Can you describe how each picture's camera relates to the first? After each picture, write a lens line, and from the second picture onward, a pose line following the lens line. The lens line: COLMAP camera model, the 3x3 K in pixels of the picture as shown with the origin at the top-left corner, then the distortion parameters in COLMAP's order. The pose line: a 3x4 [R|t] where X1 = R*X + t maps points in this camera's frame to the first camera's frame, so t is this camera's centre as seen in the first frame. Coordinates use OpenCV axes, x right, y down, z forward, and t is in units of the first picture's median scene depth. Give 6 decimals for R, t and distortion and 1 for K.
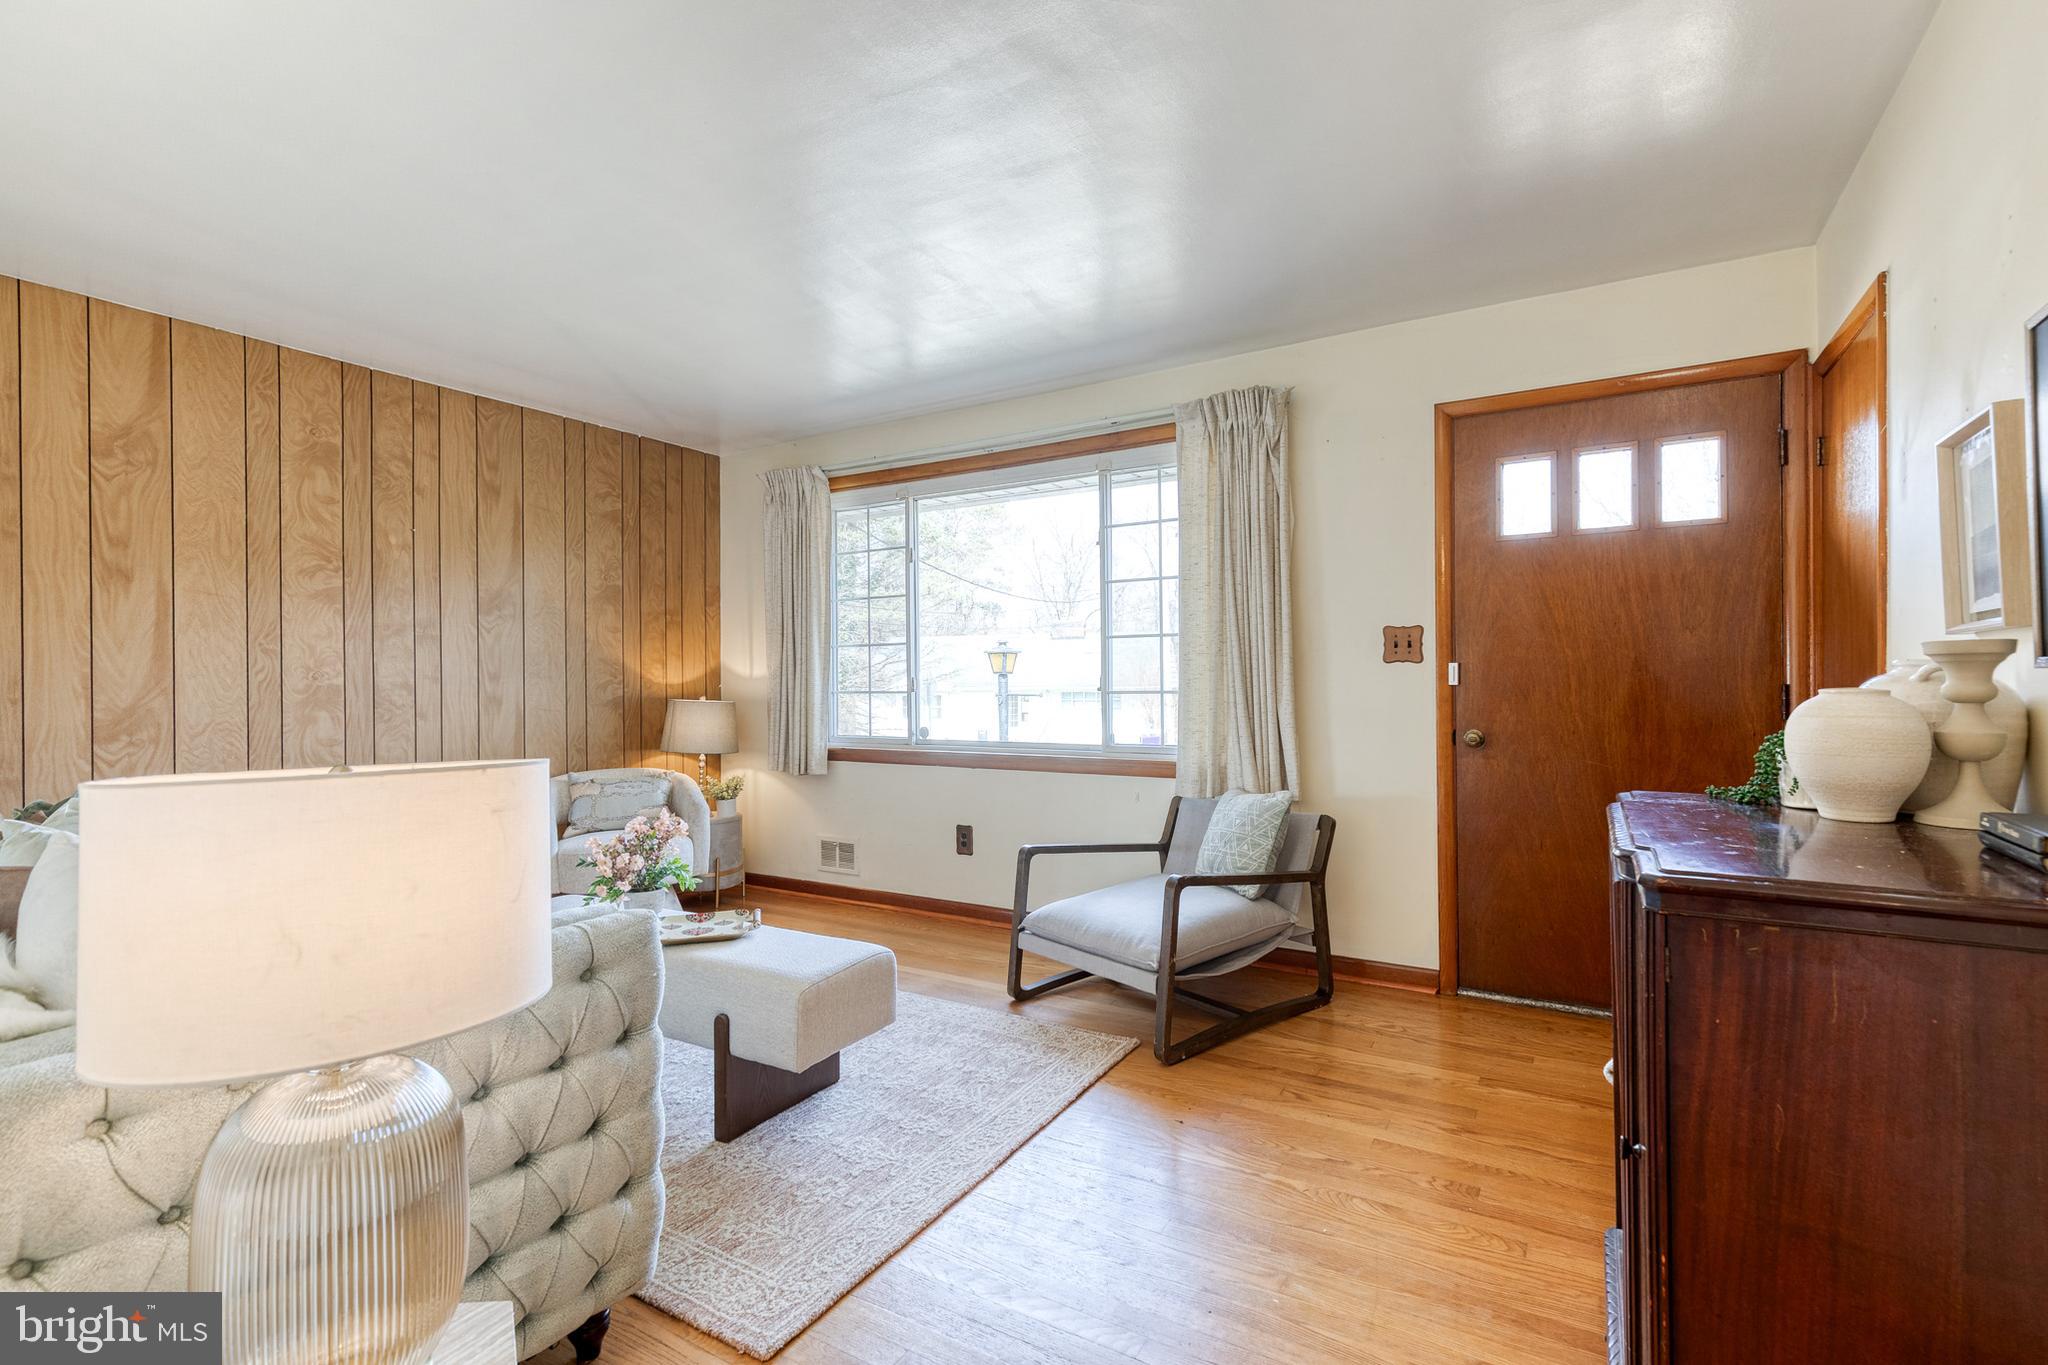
lens RADIAL K [[934.8, 0, 1054.0], [0, 934.8, 678.9], [0, 0, 1]] dist [0.004955, -0.001231]
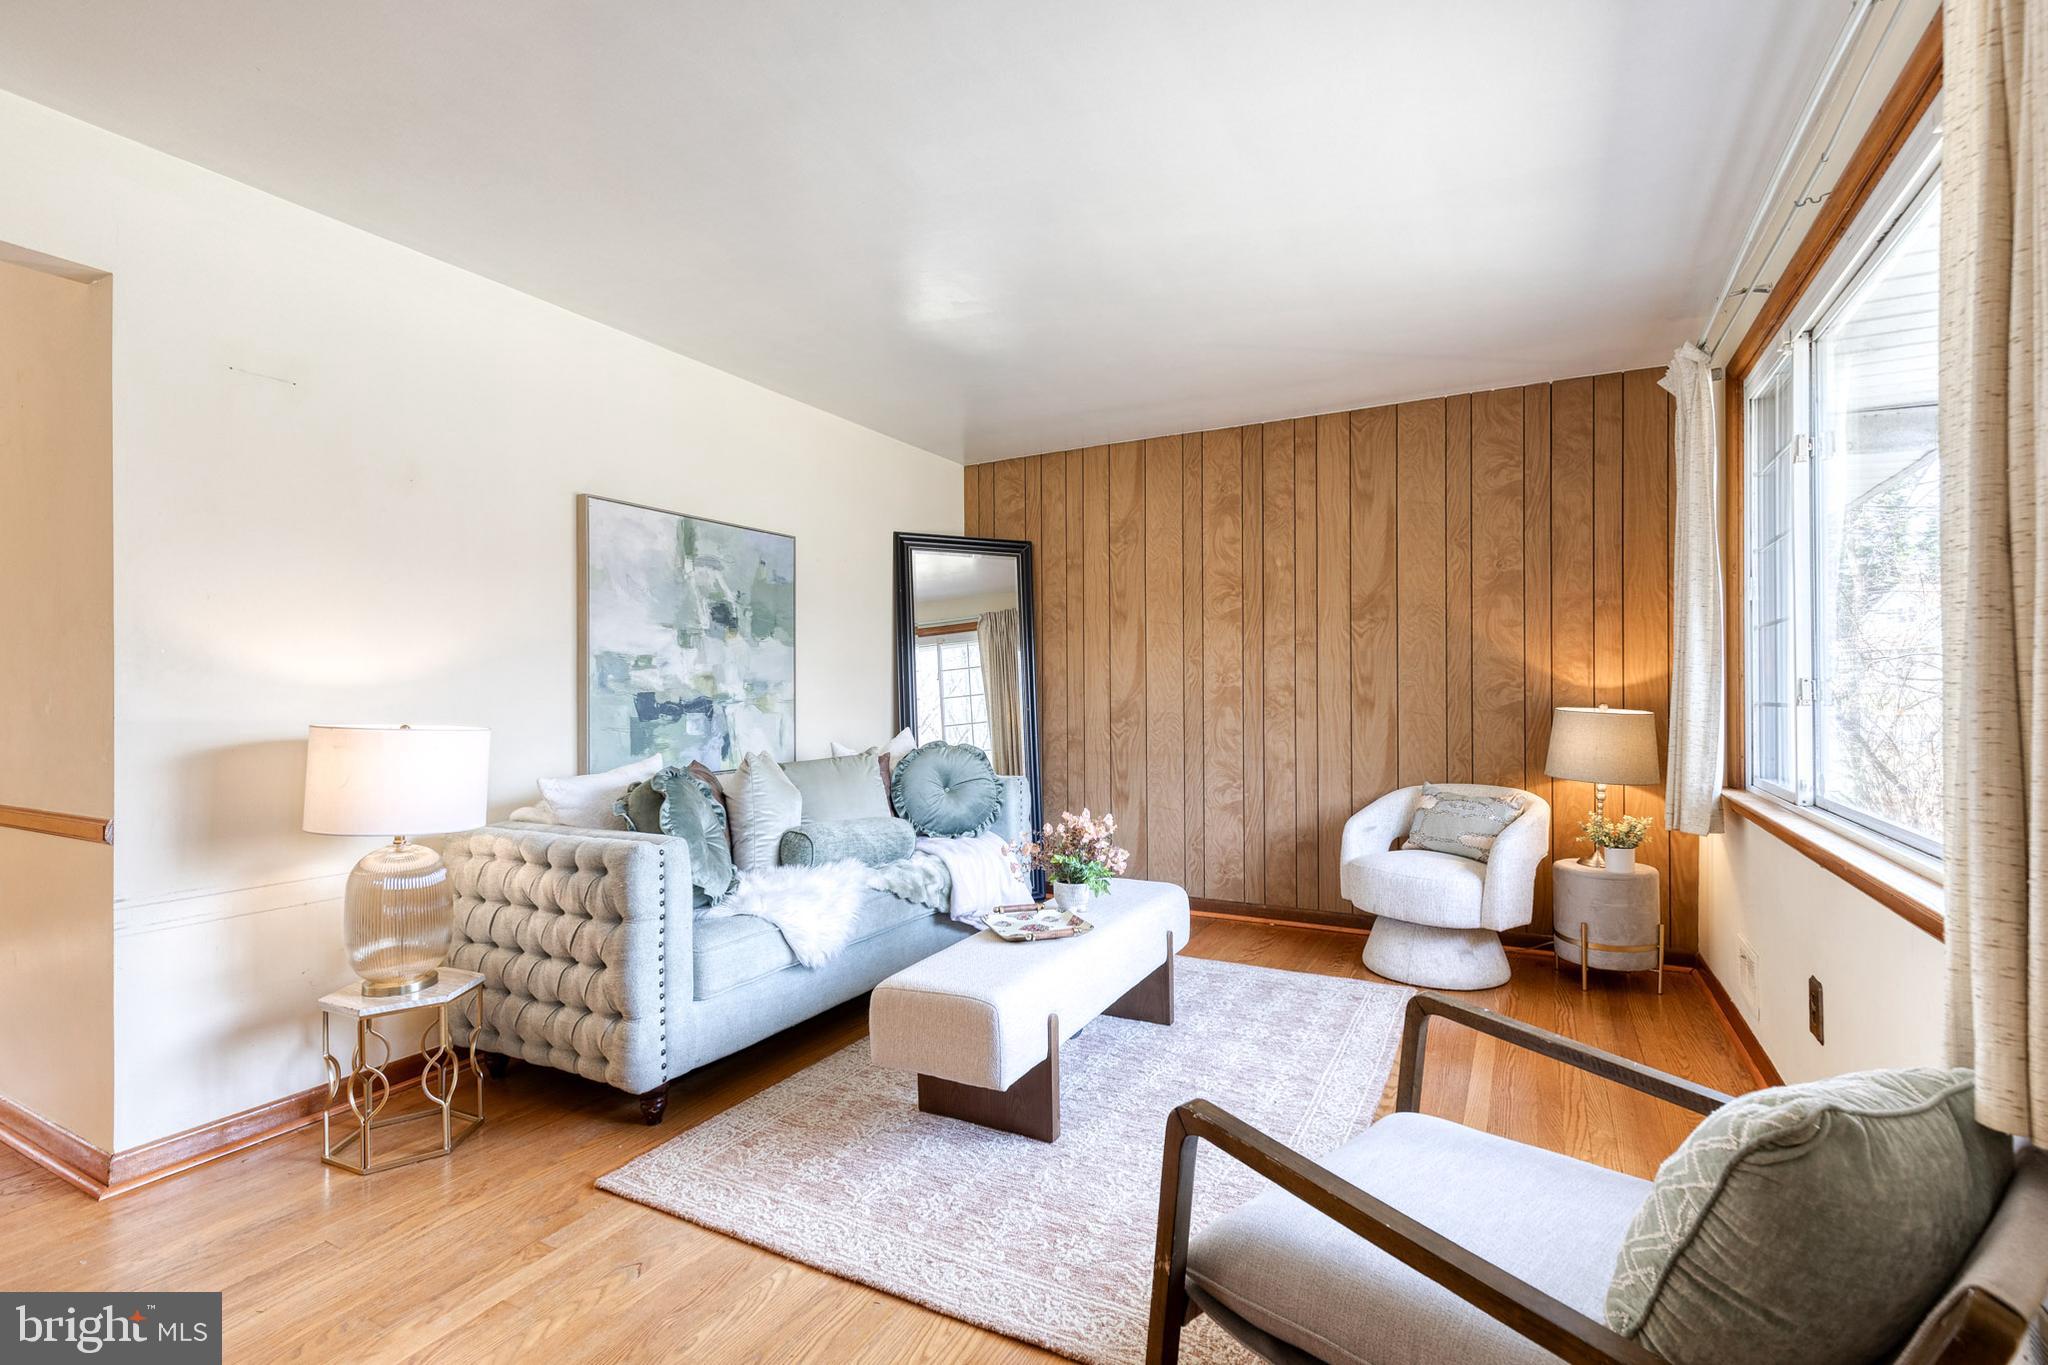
lens RADIAL K [[934.8, 0, 1042.7], [0, 934.8, 679.0], [0, 0, 1]] dist [0.004955, -0.001231]
pose [[0.027101, 0.005861, -0.999616, 0.490147], [0.009232, 0.999939, 0.006114, -0.014345], [0.999590, -0.009394, 0.027045, 0.725196]]
